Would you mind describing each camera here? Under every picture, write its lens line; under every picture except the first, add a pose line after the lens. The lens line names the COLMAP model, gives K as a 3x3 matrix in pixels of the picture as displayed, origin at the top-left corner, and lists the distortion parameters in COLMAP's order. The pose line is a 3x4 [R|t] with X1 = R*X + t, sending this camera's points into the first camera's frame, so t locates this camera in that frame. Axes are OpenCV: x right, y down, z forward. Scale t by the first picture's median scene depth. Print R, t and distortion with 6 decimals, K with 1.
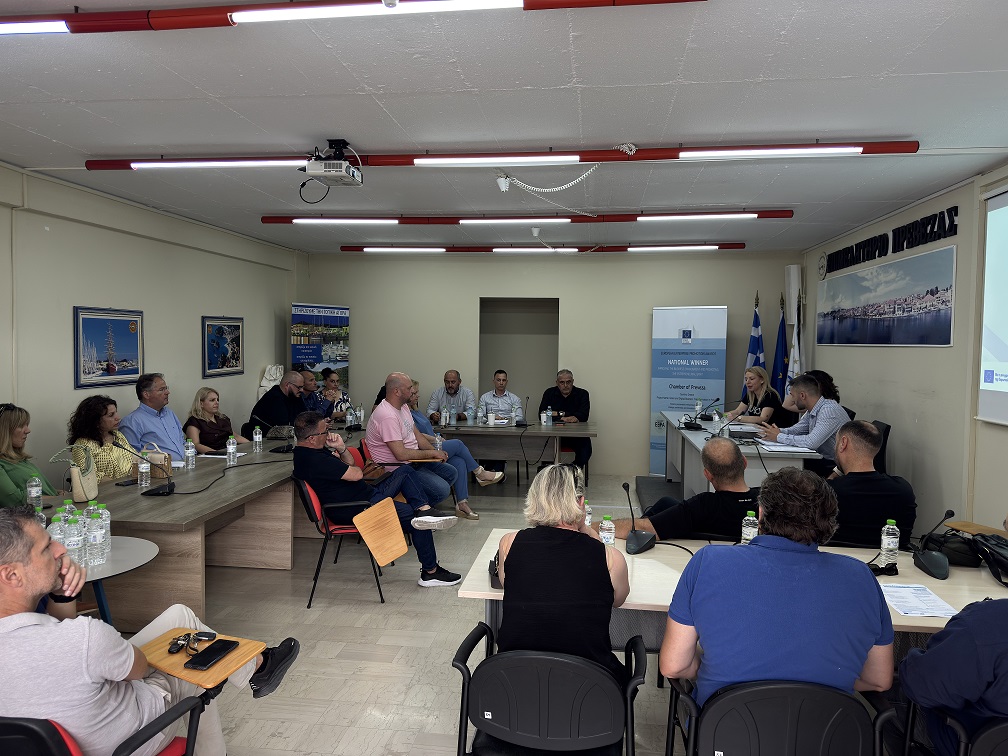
lens RADIAL K [[693.1, 0, 504.0], [0, 693.1, 378.0], [0, 0, 1]] dist [0.077943, -0.089516]
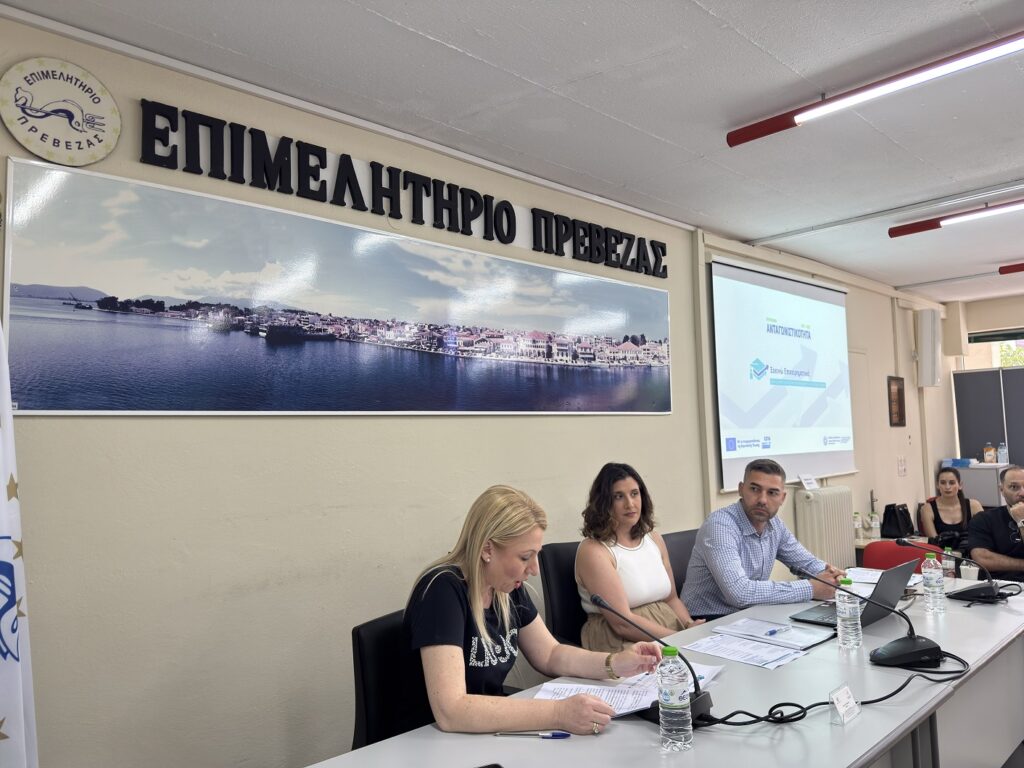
lens RADIAL K [[722.6, 0, 512.0], [0, 722.6, 384.0], [0, 0, 1]] dist [-0.040950, -0.001112]
pose [[-0.769381, 0.060977, 0.635873, 0.157051], [0.056330, 0.998032, -0.027550, -0.041986], [-0.636301, 0.014622, -0.771302, 1.091874]]
